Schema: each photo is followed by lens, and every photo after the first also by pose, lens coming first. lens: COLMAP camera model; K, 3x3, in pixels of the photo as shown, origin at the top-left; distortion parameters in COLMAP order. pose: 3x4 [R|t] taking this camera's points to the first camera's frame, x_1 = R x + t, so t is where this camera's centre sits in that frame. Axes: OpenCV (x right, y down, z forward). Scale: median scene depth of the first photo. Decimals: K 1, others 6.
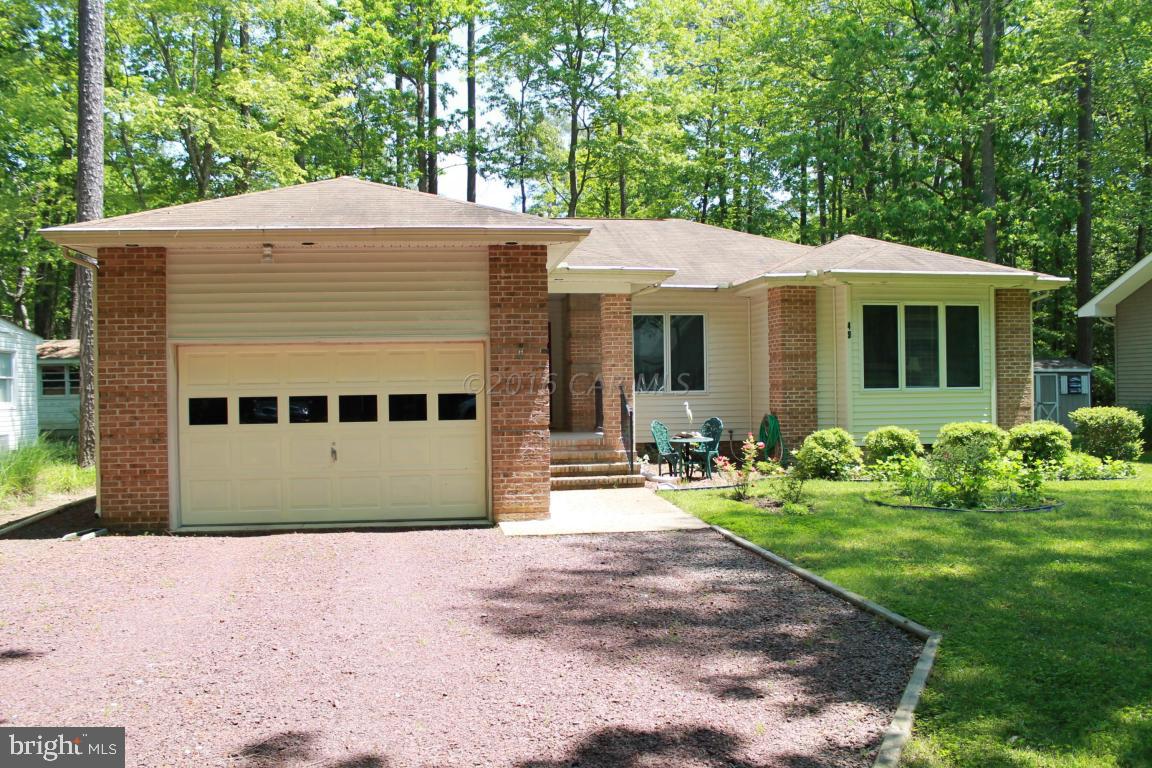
lens RADIAL K [[972.0, 0, 576.0], [0, 972.0, 384.0], [0, 0, 1]] dist [-0.179503, 0.168303]
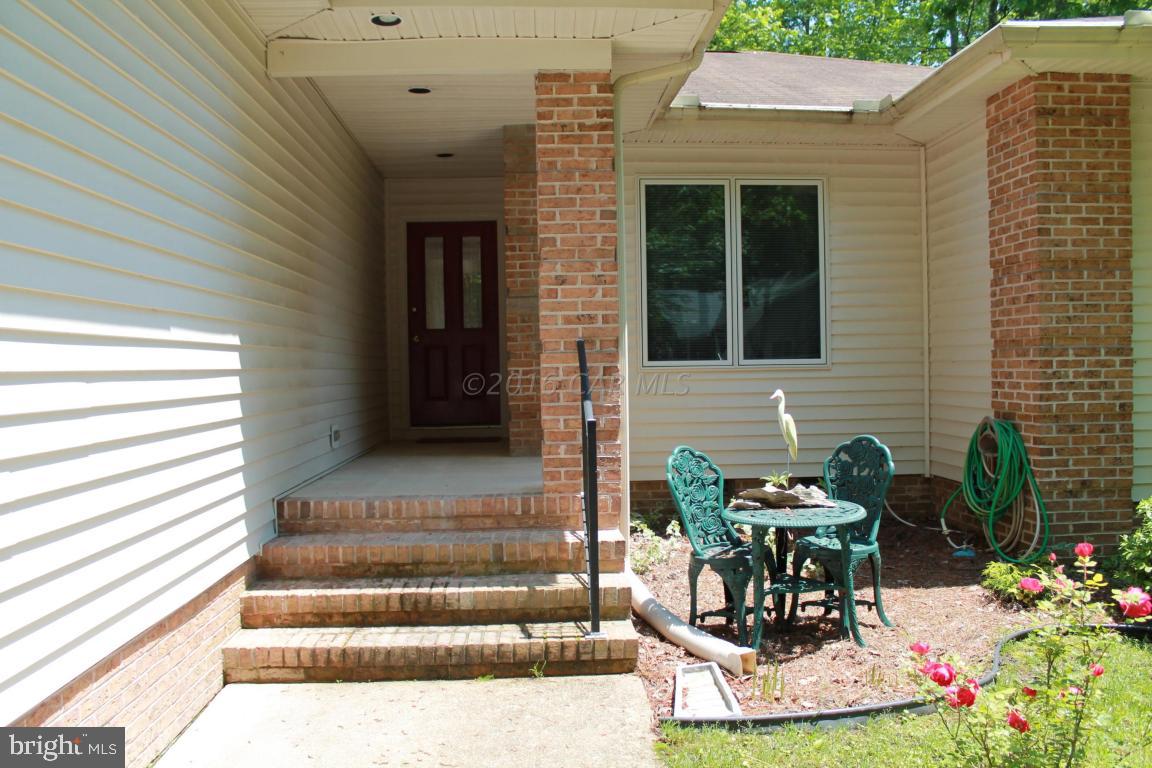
lens RADIAL K [[972.0, 0, 576.0], [0, 972.0, 384.0], [0, 0, 1]] dist [-0.179503, 0.168303]
pose [[0.995451, 0.000491, -0.095271, 0.076147], [0.001838, 0.999702, 0.024351, 0.008742], [0.095255, -0.024415, 0.995153, 0.665173]]
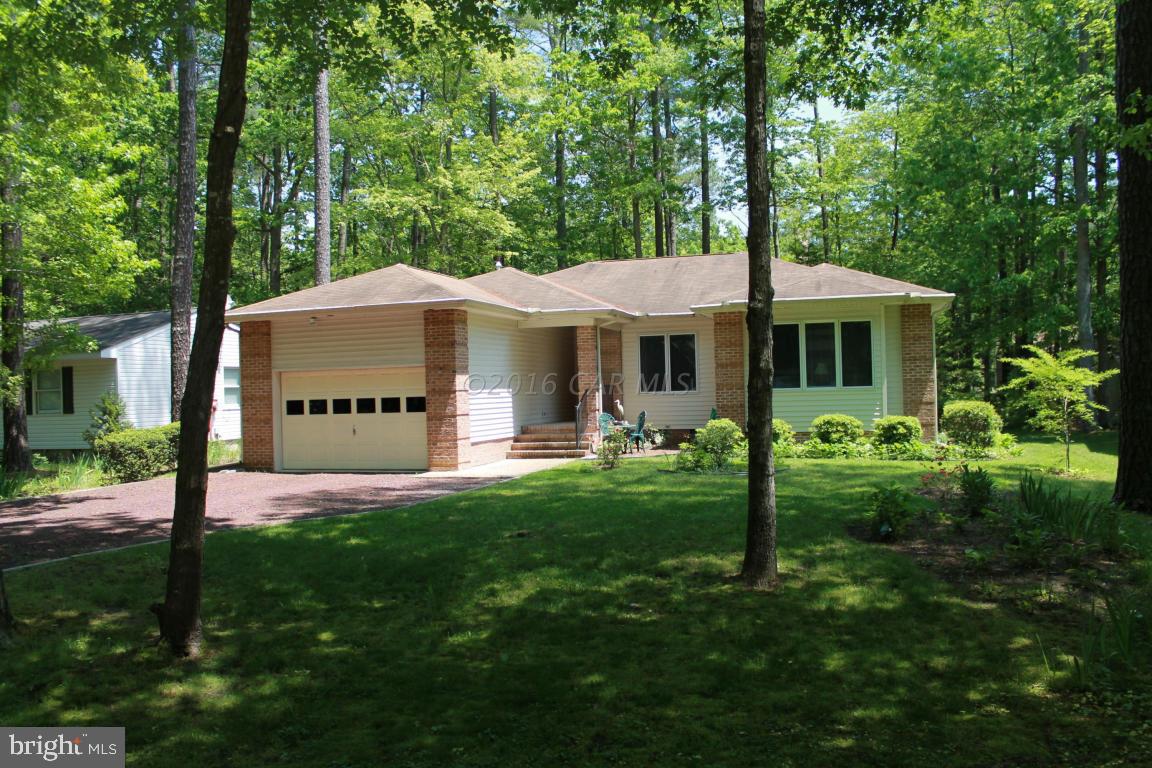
lens RADIAL K [[972.0, 0, 576.0], [0, 972.0, 384.0], [0, 0, 1]] dist [-0.179503, 0.168303]
pose [[0.904091, -0.012800, -0.427147, 0.655108], [0.015711, 0.999871, 0.003290, -0.010606], [0.427050, -0.009685, 0.904176, -0.327494]]
